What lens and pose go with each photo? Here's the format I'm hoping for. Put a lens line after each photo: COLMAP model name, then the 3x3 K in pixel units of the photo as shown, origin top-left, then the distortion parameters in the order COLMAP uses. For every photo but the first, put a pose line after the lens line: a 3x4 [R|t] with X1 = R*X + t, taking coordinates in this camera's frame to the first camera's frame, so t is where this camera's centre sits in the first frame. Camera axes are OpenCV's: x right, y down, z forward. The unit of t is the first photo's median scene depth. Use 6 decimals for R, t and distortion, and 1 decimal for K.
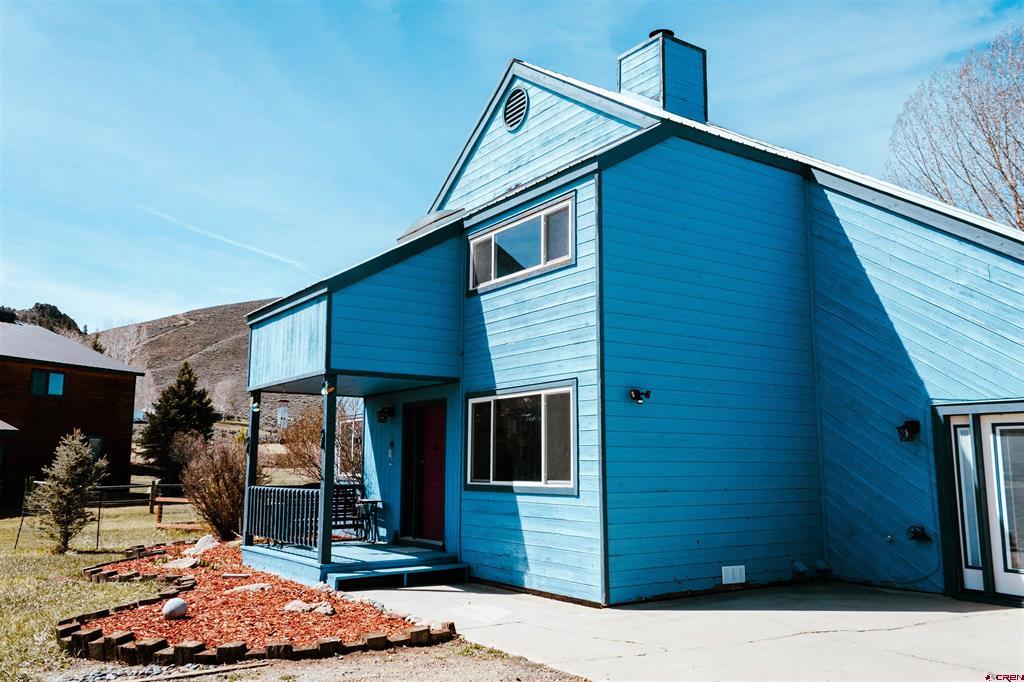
lens RADIAL K [[850.0, 0, 512.0], [0, 850.0, 341.0], [0, 0, 1]] dist [0.038081, -0.007941]
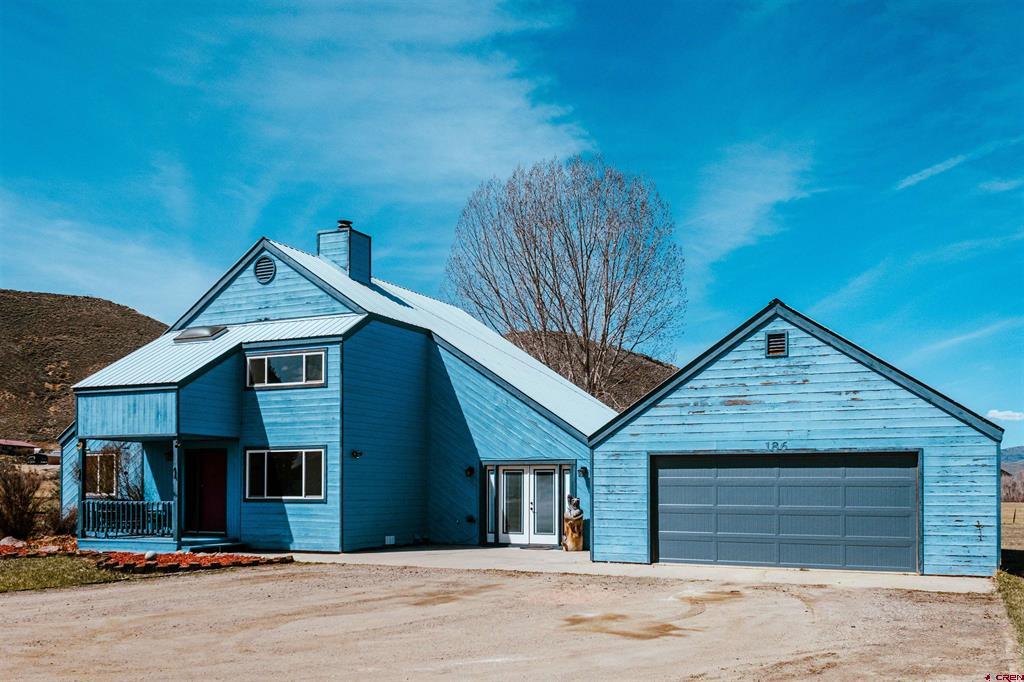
lens RADIAL K [[999.4, 0, 512.0], [0, 999.4, 341.0], [0, 0, 1]] dist [-0.008663, -0.008548]
pose [[0.875509, 0.071715, 0.477851, -0.649591], [-0.071311, 0.997273, -0.019015, -0.178216], [-0.477912, -0.017428, 0.878235, -1.217424]]
